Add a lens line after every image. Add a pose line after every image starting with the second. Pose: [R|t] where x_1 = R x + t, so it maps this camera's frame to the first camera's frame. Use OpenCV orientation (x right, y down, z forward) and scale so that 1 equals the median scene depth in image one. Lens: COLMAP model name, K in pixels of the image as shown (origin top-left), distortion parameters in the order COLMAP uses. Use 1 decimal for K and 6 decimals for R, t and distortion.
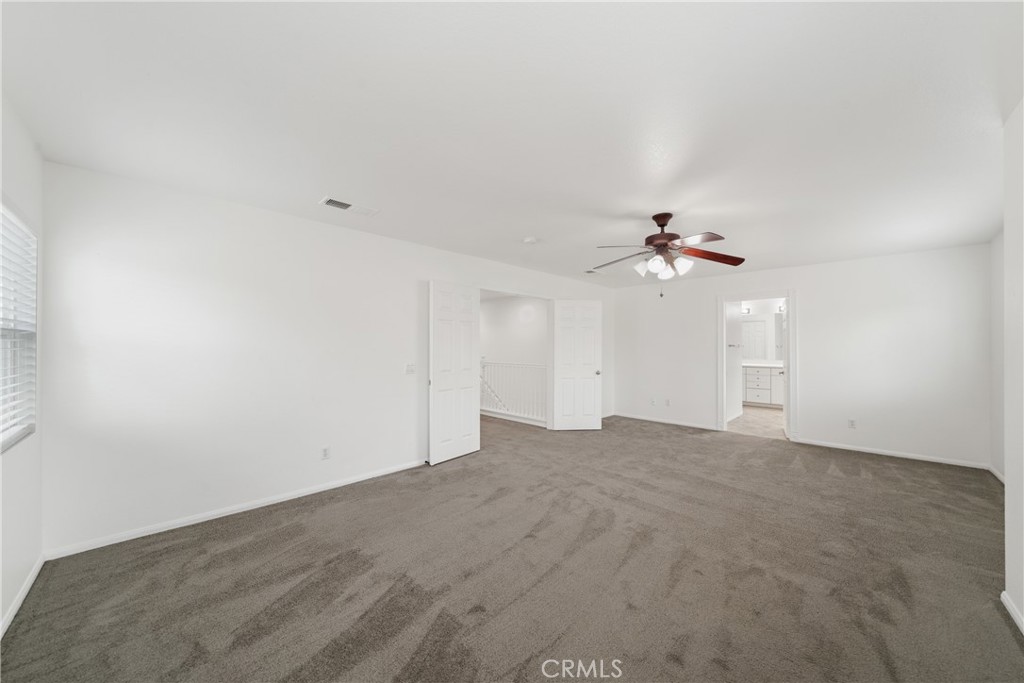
lens RADIAL K [[367.8, 0, 511.6], [0, 367.8, 344.4], [0, 0, 1]] dist [-0.011421, 0.000078]
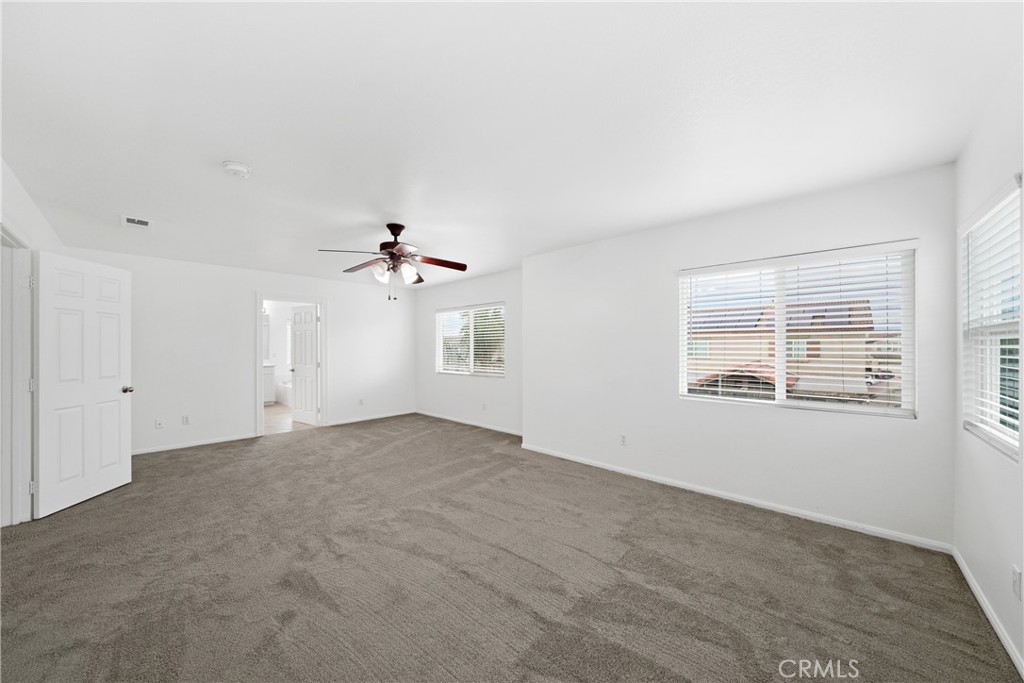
lens RADIAL K [[367.8, 0, 511.6], [0, 367.8, 344.4], [0, 0, 1]] dist [-0.011421, 0.000078]
pose [[-0.043145, 0.003198, 0.999064, -0.668405], [-0.004470, 0.999984, -0.003394, 0.003448], [-0.999059, -0.004613, -0.043130, 0.683346]]
